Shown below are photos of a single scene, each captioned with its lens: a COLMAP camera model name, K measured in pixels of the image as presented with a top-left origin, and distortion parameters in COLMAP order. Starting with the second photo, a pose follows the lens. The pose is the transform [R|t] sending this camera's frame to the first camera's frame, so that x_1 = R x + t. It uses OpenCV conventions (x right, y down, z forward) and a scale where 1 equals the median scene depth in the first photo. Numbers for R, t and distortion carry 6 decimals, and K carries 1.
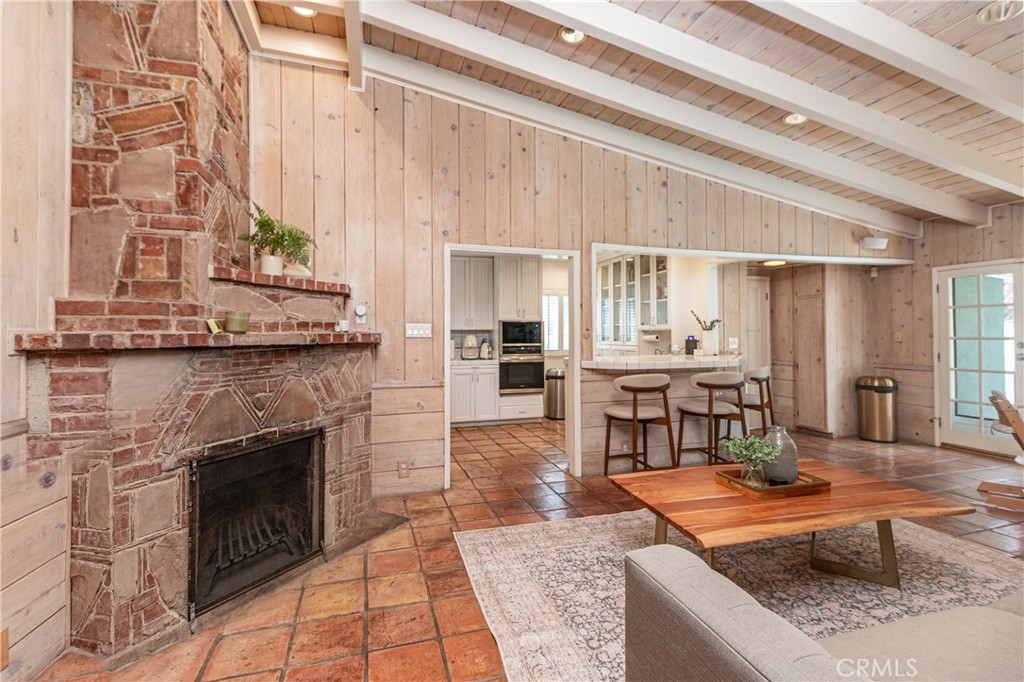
lens RADIAL K [[465.7, 0, 512.3], [0, 465.7, 333.4], [0, 0, 1]] dist [0.000938, 0.000662]
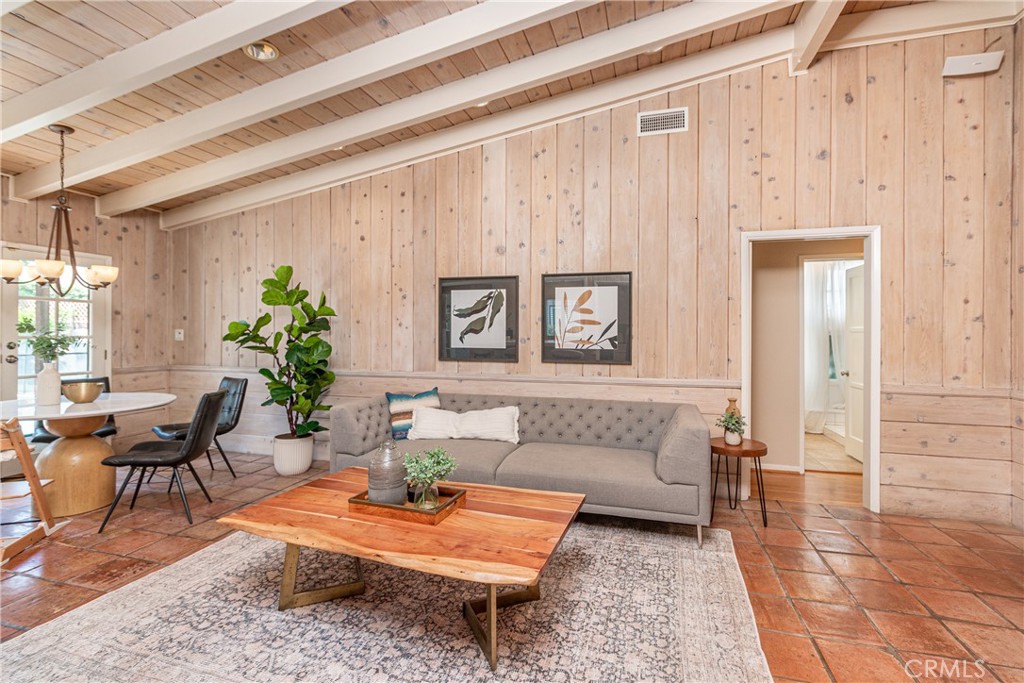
lens RADIAL K [[473.3, 0, 515.6], [0, 473.3, 326.8], [0, 0, 1]] dist [0.002853, 0.000740]
pose [[-0.839972, 0.004740, 0.542609, -0.064390], [-0.004124, 0.999877, -0.015118, -0.000550], [-0.542614, -0.014937, -0.839849, 0.969596]]
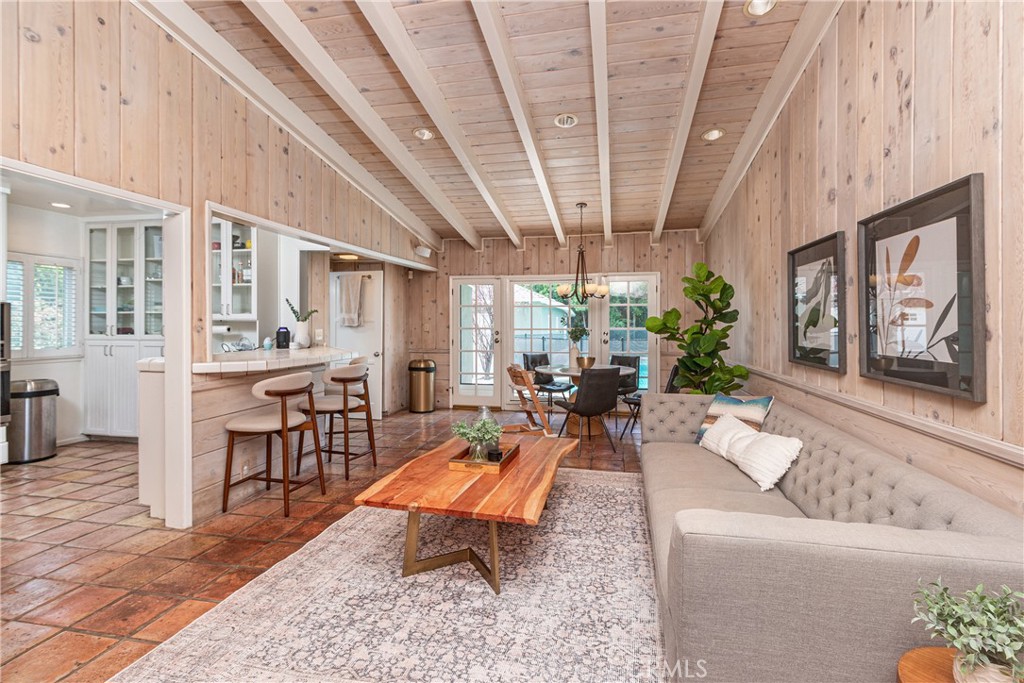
lens RADIAL K [[473.3, 0, 515.6], [0, 473.3, 326.8], [0, 0, 1]] dist [0.002853, 0.000740]
pose [[0.481851, -0.001976, 0.876251, -0.250551], [-0.004765, 0.999977, 0.004875, -0.002684], [-0.876240, -0.006524, 0.481830, 0.220835]]
